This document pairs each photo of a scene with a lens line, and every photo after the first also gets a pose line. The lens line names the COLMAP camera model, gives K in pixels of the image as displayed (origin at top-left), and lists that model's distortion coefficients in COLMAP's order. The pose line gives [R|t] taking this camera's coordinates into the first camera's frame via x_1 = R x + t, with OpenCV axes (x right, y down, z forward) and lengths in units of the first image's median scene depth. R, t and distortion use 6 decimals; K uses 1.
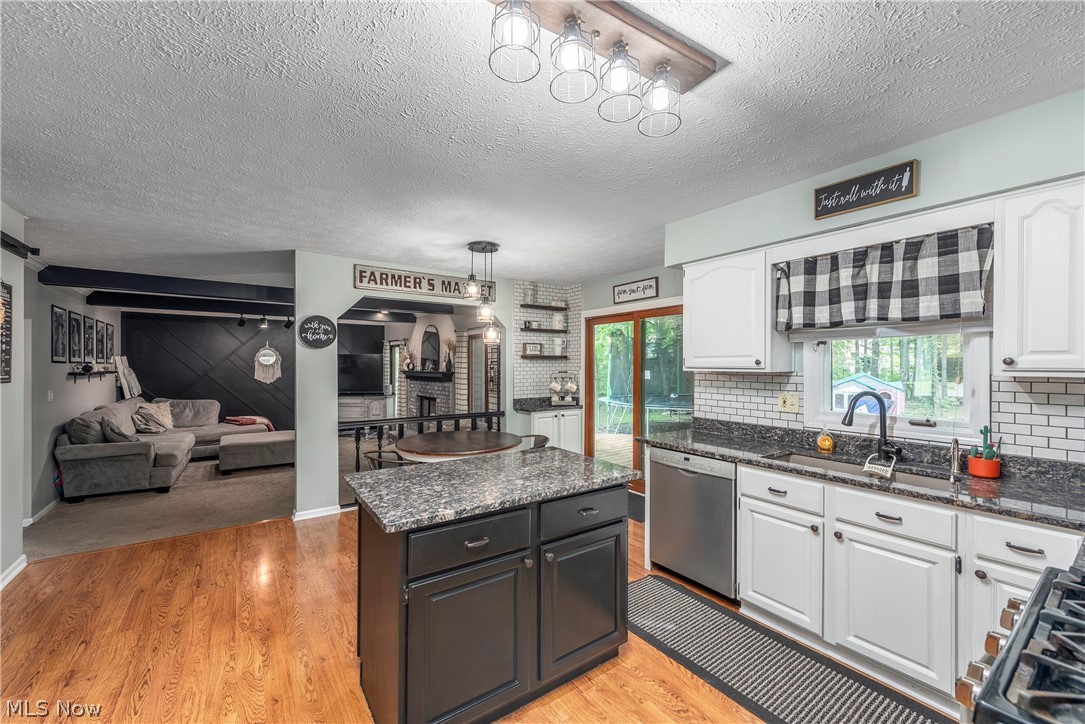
lens RADIAL K [[426.0, 0, 545.4], [0, 426.0, 364.2], [0, 0, 1]] dist [-0.001145, -0.000074]
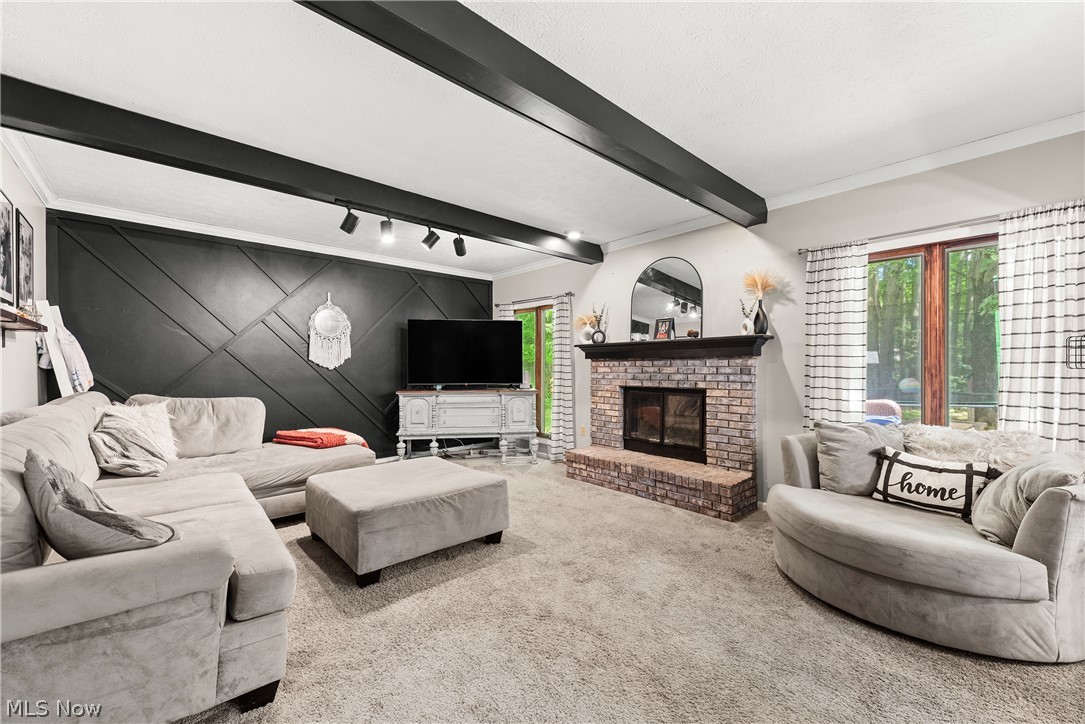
lens RADIAL K [[430.9, 0, 539.9], [0, 430.9, 365.1], [0, 0, 1]] dist [0.000982, -0.000047]
pose [[0.994531, -0.003833, 0.104373, -0.533444], [0.003745, 0.999992, 0.001036, 0.049560], [-0.104376, -0.000639, 0.994538, 0.496025]]
